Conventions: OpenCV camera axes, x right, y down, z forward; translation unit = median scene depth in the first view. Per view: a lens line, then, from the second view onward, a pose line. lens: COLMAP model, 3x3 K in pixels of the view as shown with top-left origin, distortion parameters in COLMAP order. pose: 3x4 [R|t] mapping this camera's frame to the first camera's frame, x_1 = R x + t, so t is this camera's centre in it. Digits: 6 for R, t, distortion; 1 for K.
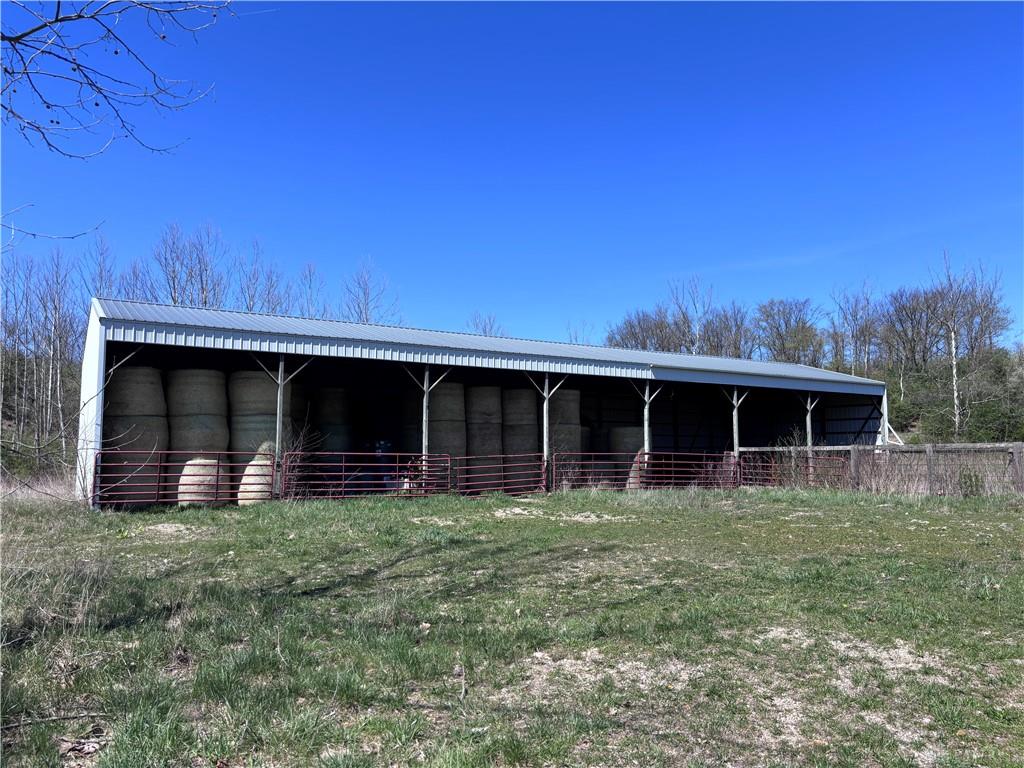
lens RADIAL K [[832.6, 0, 512.0], [0, 832.6, 384.0], [0, 0, 1]] dist [-0.005135, -0.004289]
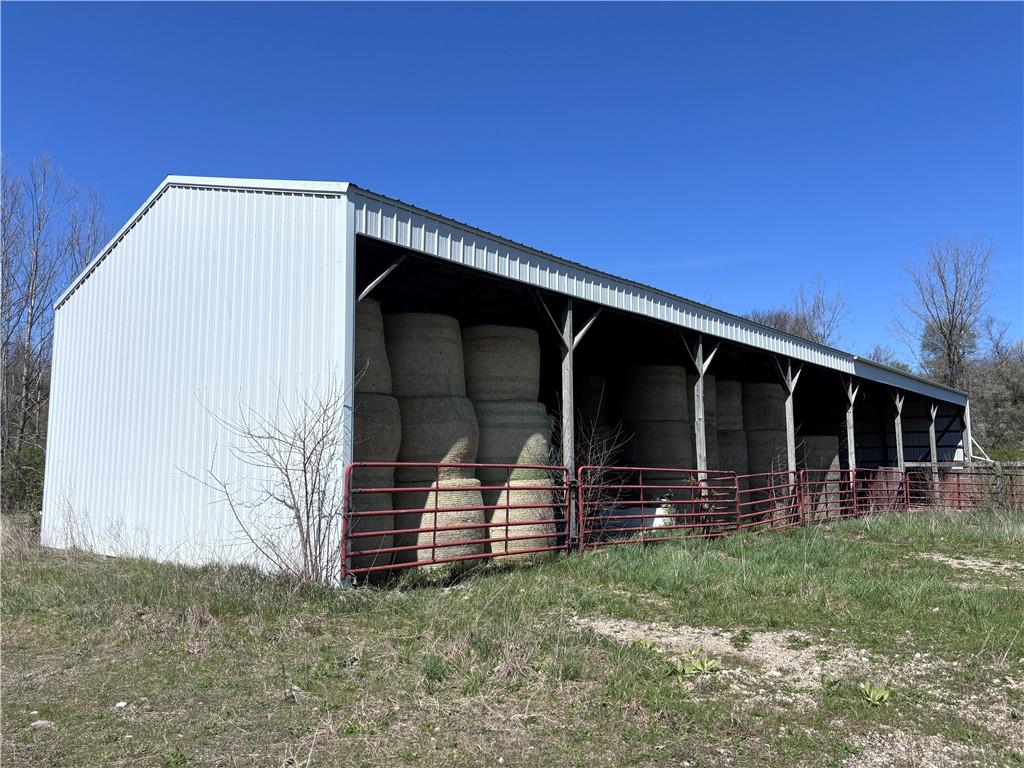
lens RADIAL K [[832.6, 0, 512.0], [0, 832.6, 384.0], [0, 0, 1]] dist [-0.005135, -0.004289]
pose [[0.950730, 0.032051, 0.308359, -0.412229], [-0.025435, 0.999352, -0.025453, 0.033982], [-0.308975, 0.016356, 0.950929, 0.385354]]
